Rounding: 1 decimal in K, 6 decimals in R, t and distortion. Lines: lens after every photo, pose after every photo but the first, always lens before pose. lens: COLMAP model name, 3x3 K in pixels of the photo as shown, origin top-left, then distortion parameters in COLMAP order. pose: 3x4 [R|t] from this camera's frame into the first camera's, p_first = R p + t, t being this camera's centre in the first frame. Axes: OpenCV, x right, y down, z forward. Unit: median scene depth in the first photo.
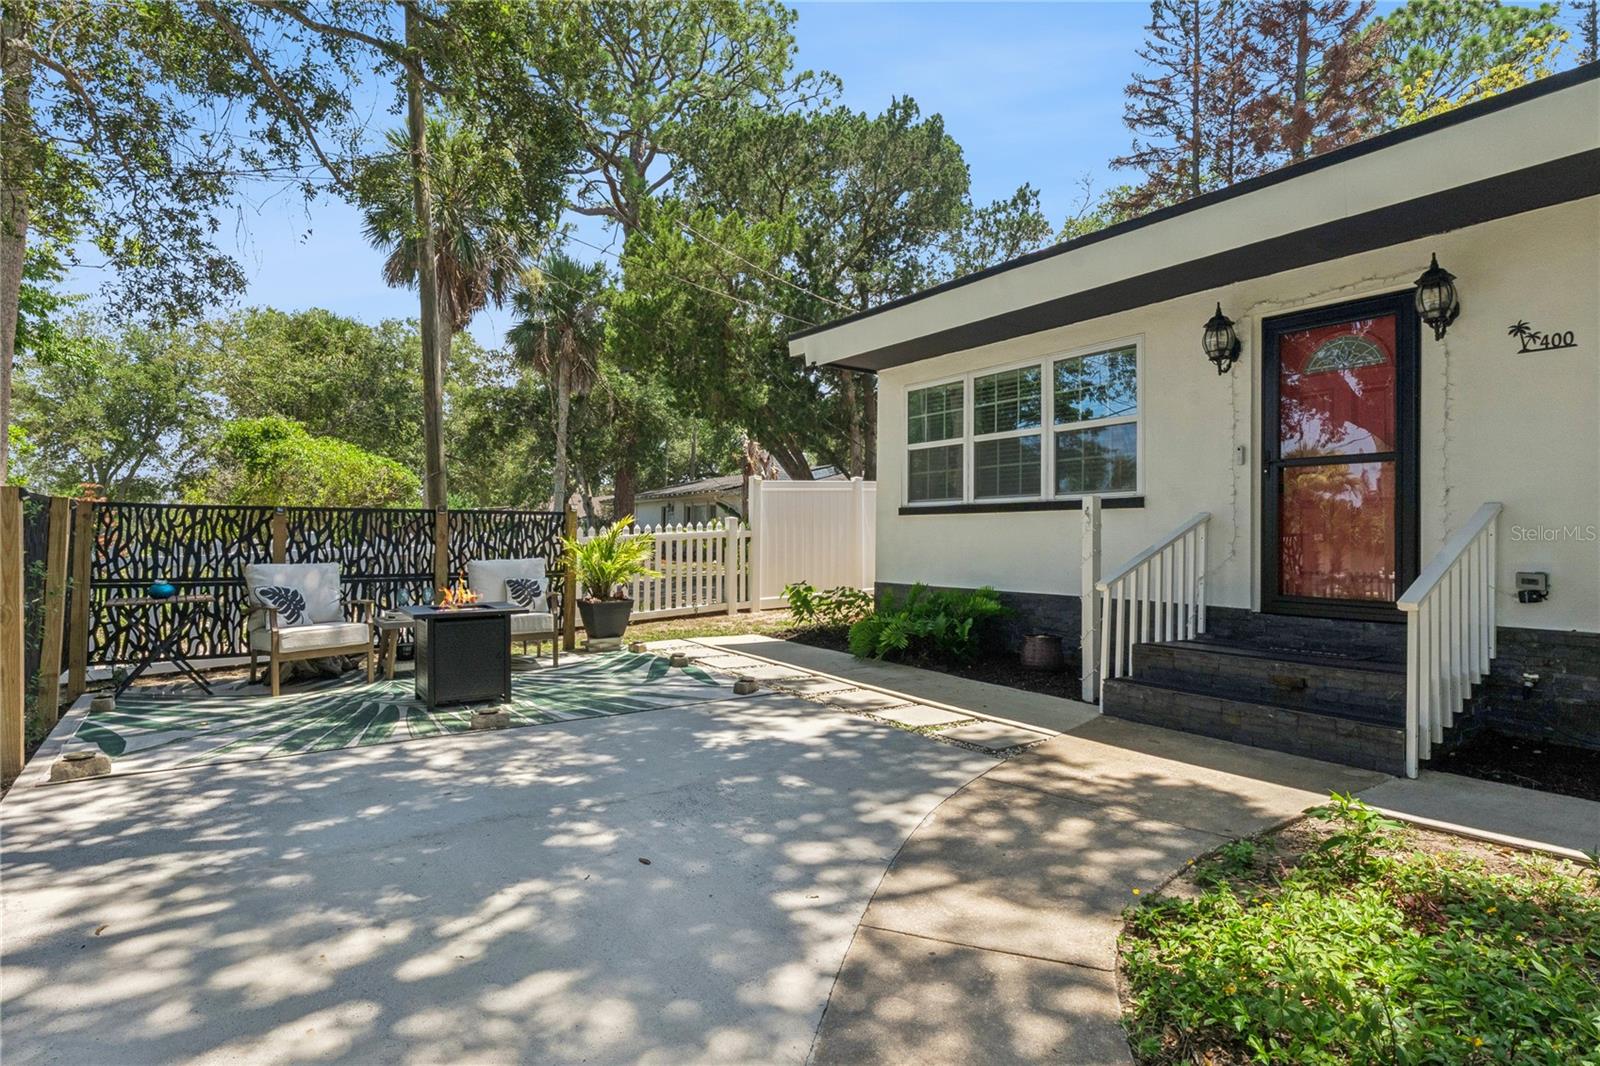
lens RADIAL K [[795.7, 0, 800.0], [0, 795.7, 533.0], [0, 0, 1]] dist [0.037386, 0.000035]
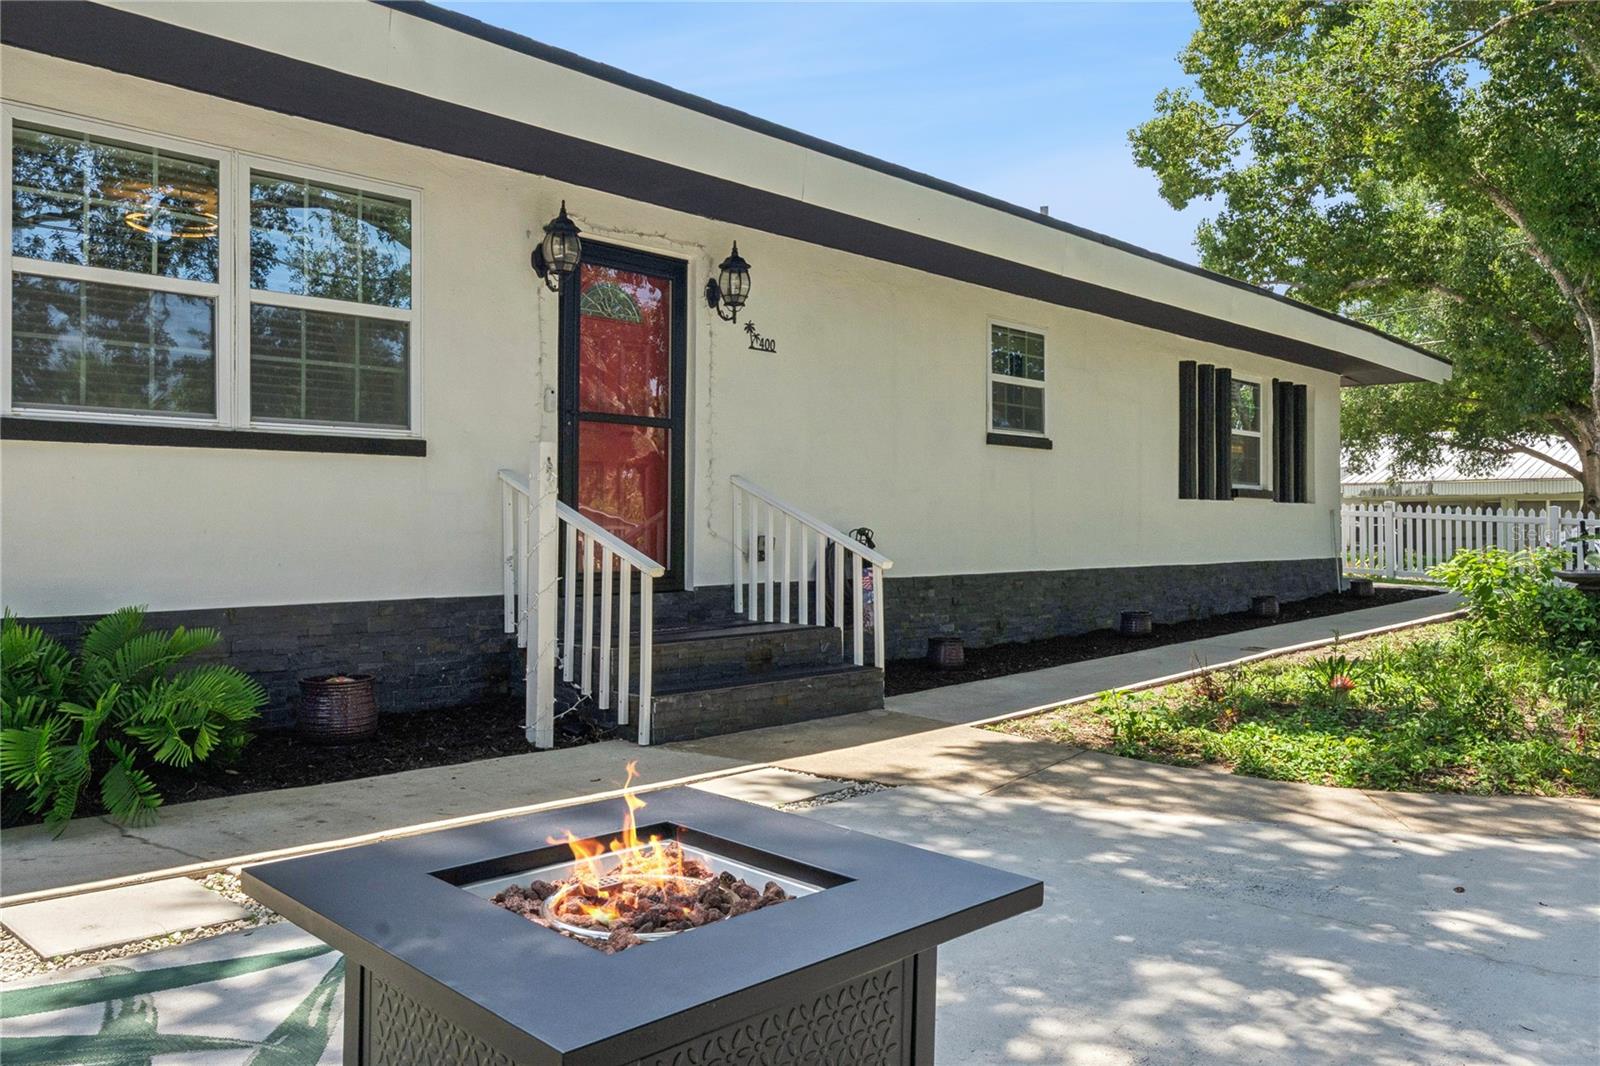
lens RADIAL K [[1215.9, 0, 801.0], [0, 1215.9, 509.5], [0, 0, 1]] dist [-0.000255, 0.000858]
pose [[-0.176046, 0.002339, 0.984379, -1.325708], [-0.011032, 0.999930, -0.004349, 0.026475], [-0.984320, -0.011625, -0.176007, 1.937118]]
